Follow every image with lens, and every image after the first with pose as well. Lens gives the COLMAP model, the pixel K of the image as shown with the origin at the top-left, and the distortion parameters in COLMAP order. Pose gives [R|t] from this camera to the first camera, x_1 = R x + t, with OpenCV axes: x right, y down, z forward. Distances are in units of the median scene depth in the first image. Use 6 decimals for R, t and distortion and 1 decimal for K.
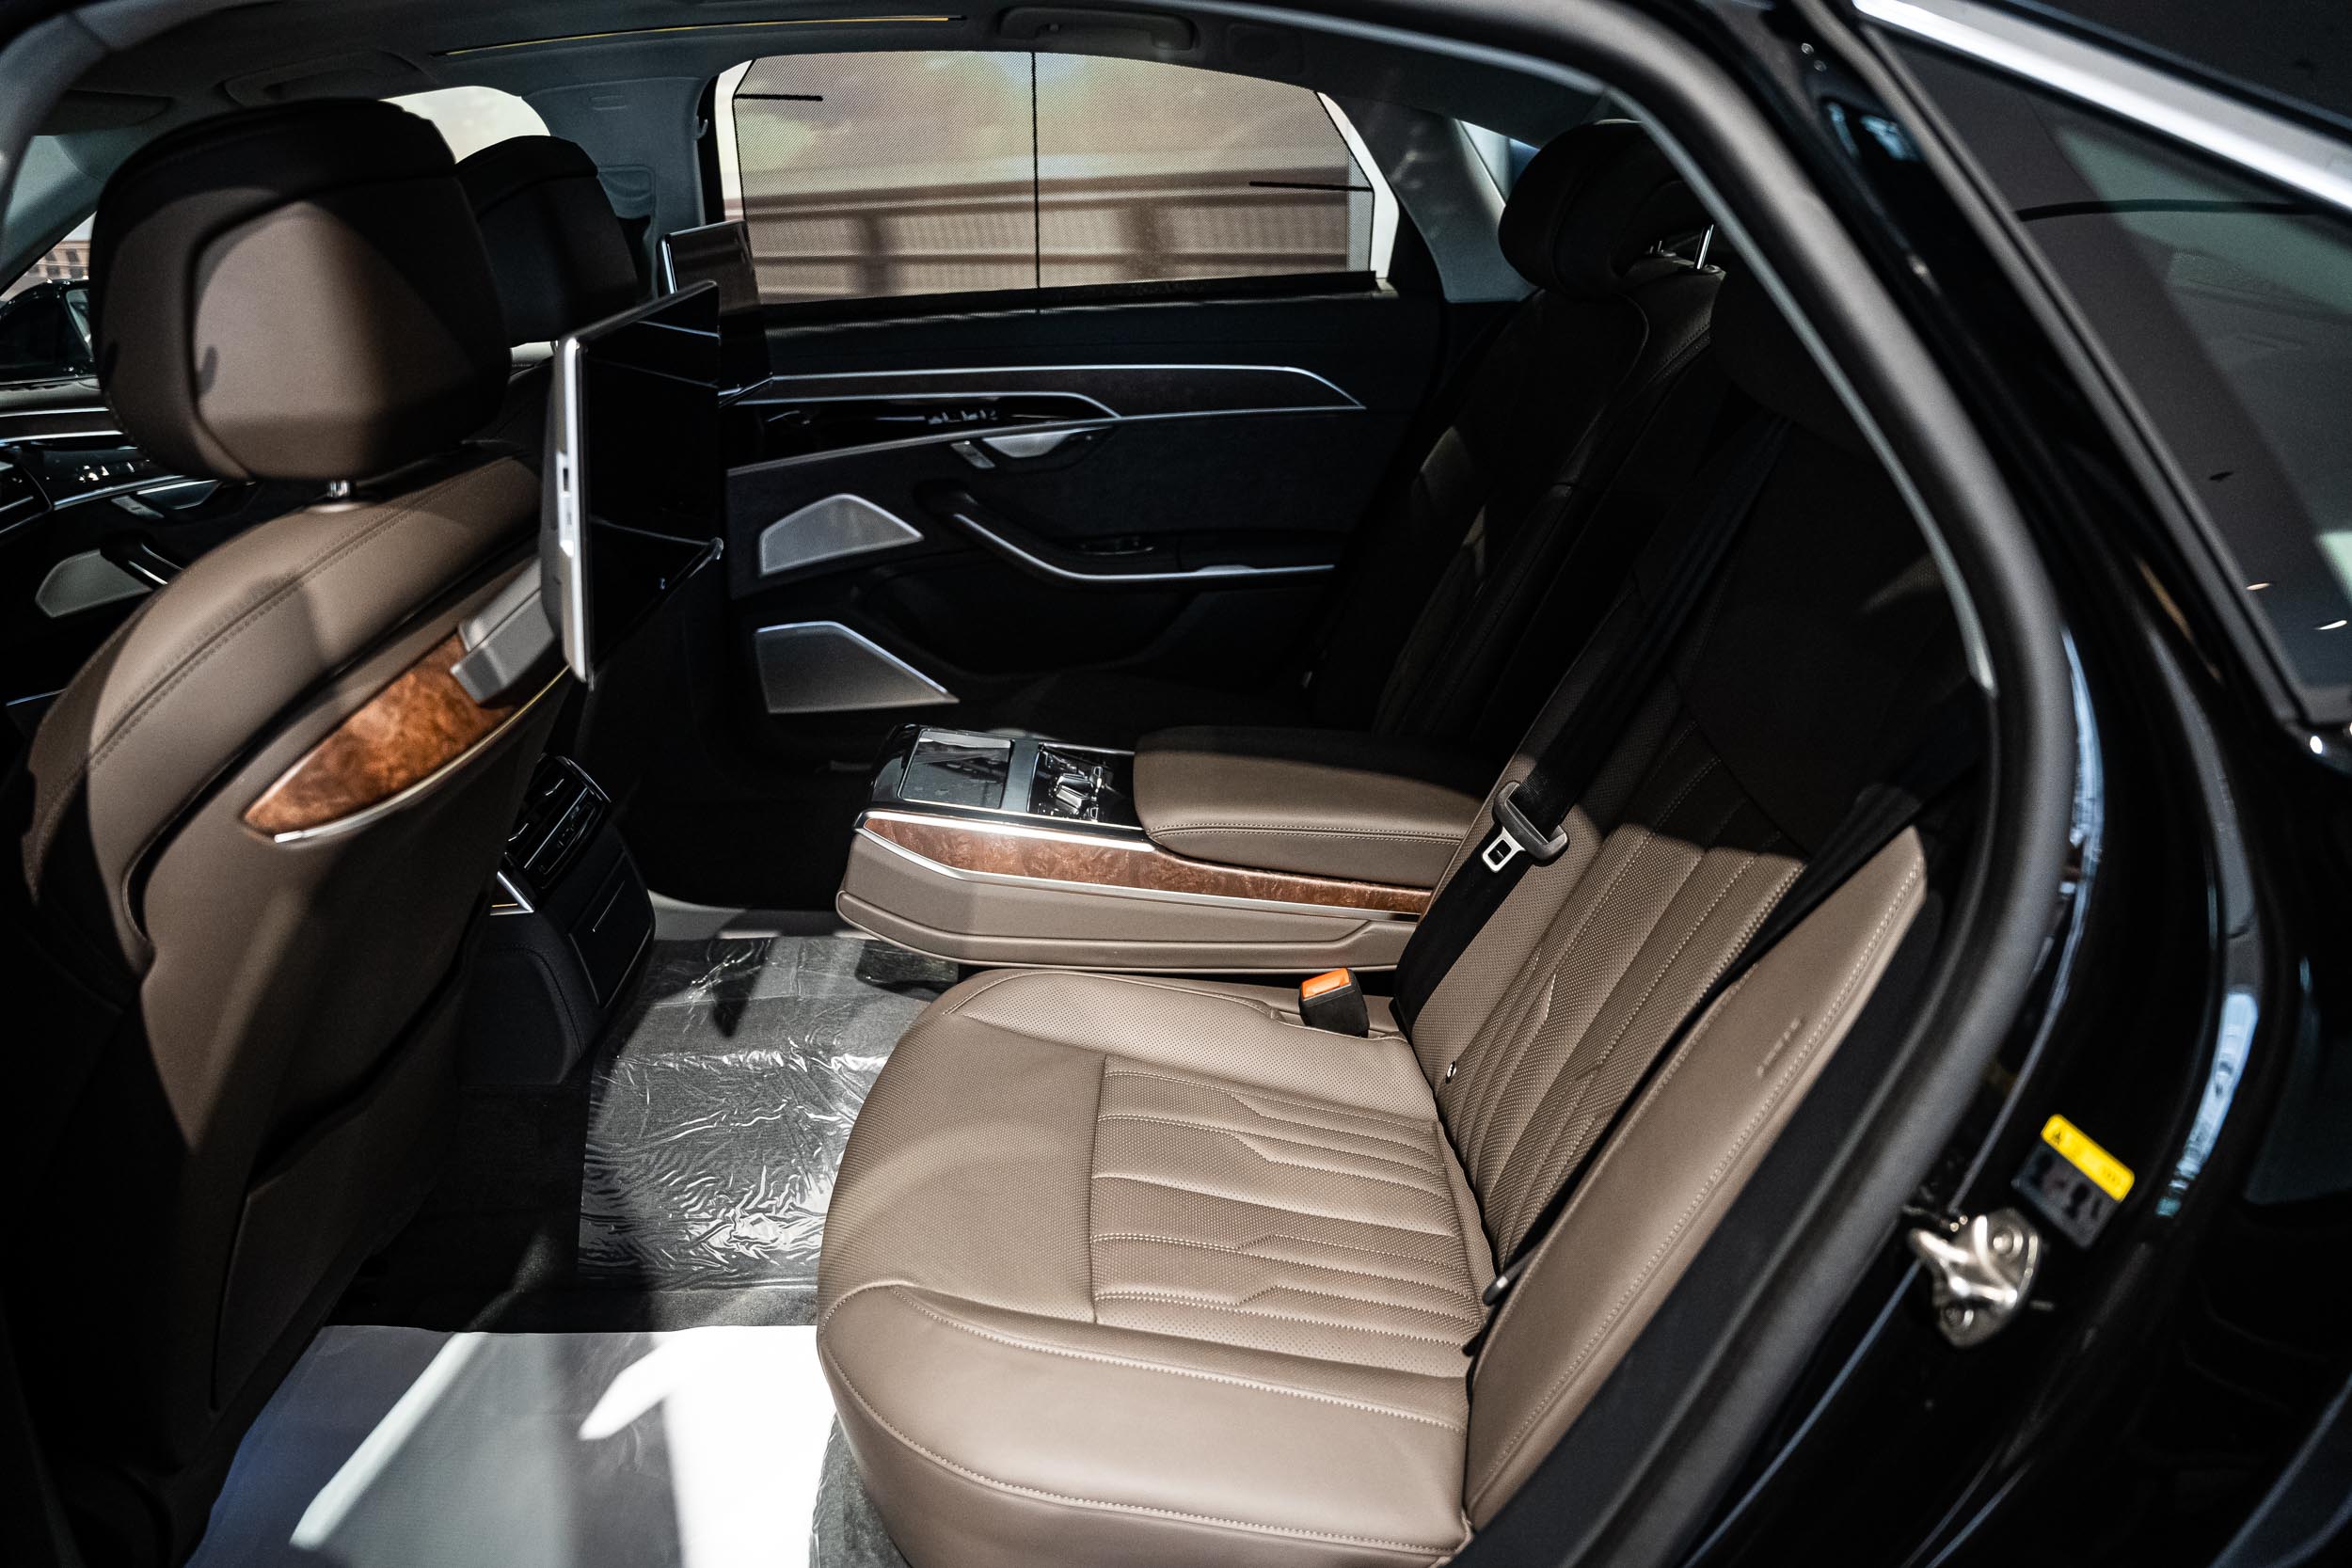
lens RADIAL K [[1649.6, 0, 1176.0], [0, 1649.6, 784.0], [0, 0, 1]] dist [-0.175879, 0.132351]
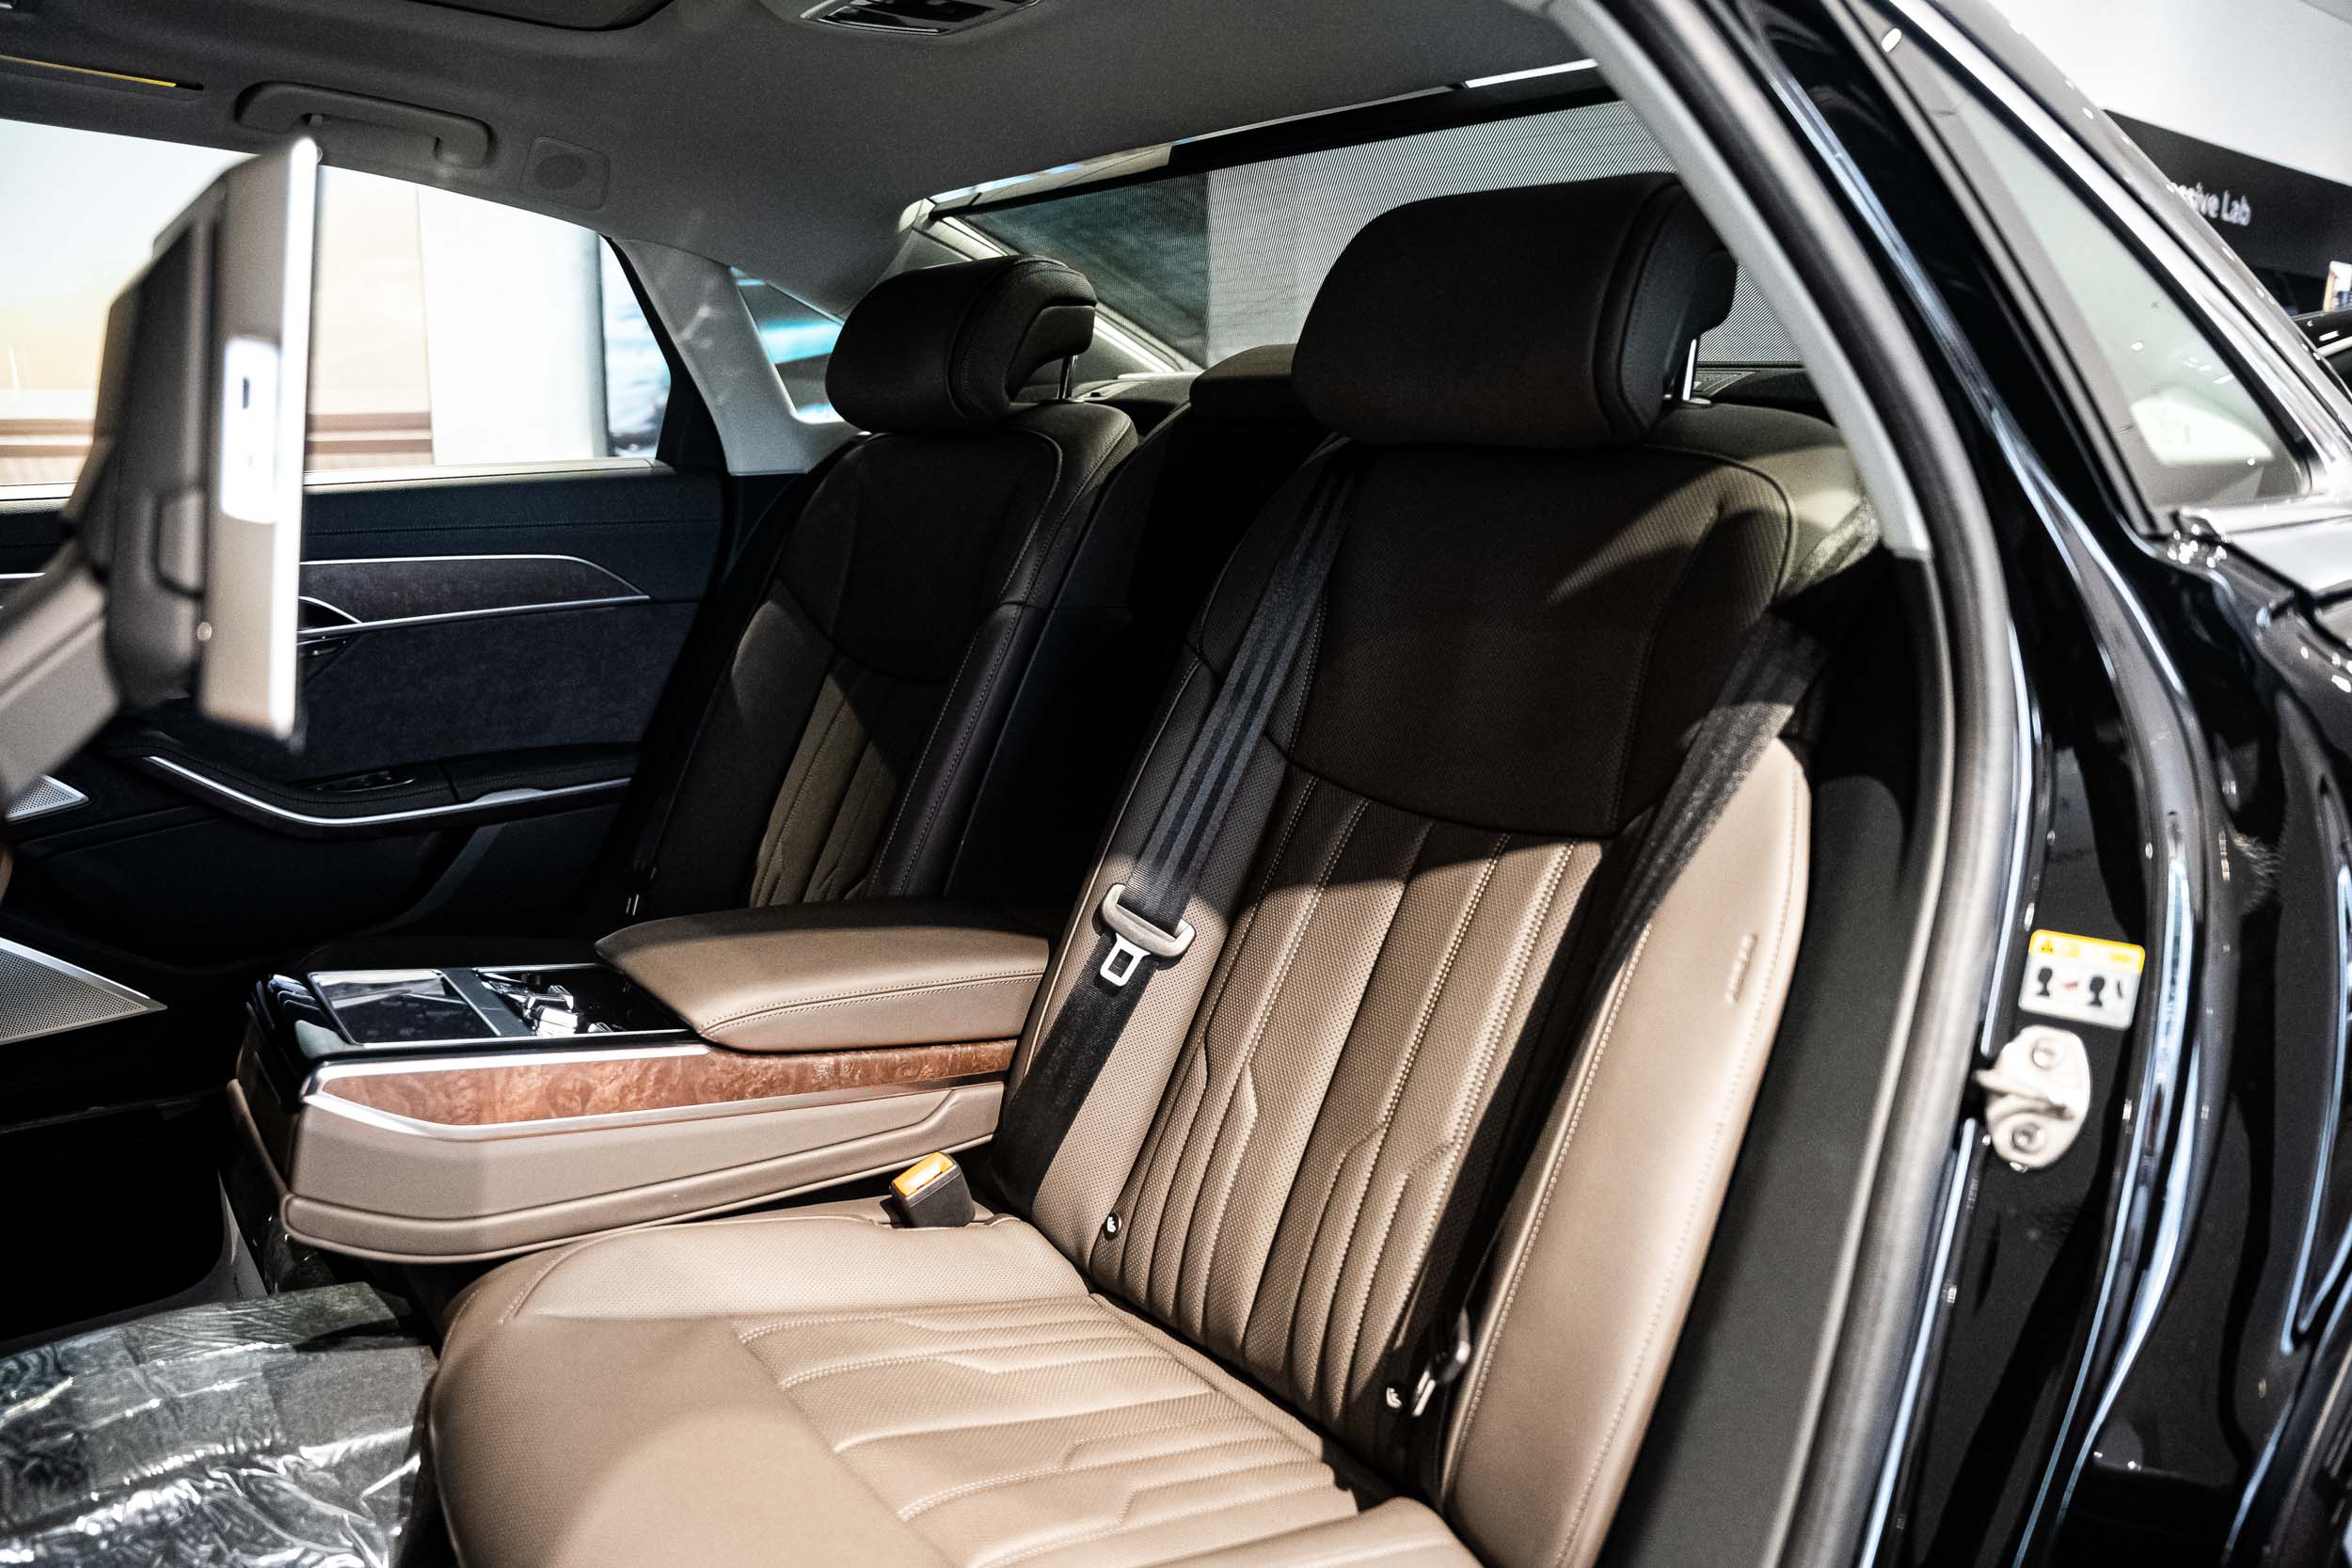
lens RADIAL K [[1649.6, 0, 1176.0], [0, 1649.6, 784.0], [0, 0, 1]] dist [-0.175879, 0.132351]
pose [[0.792940, -0.099098, 0.601187, -0.289640], [0.215912, 0.968358, -0.125158, 0.061428], [-0.569761, 0.229046, 0.789247, 0.231759]]
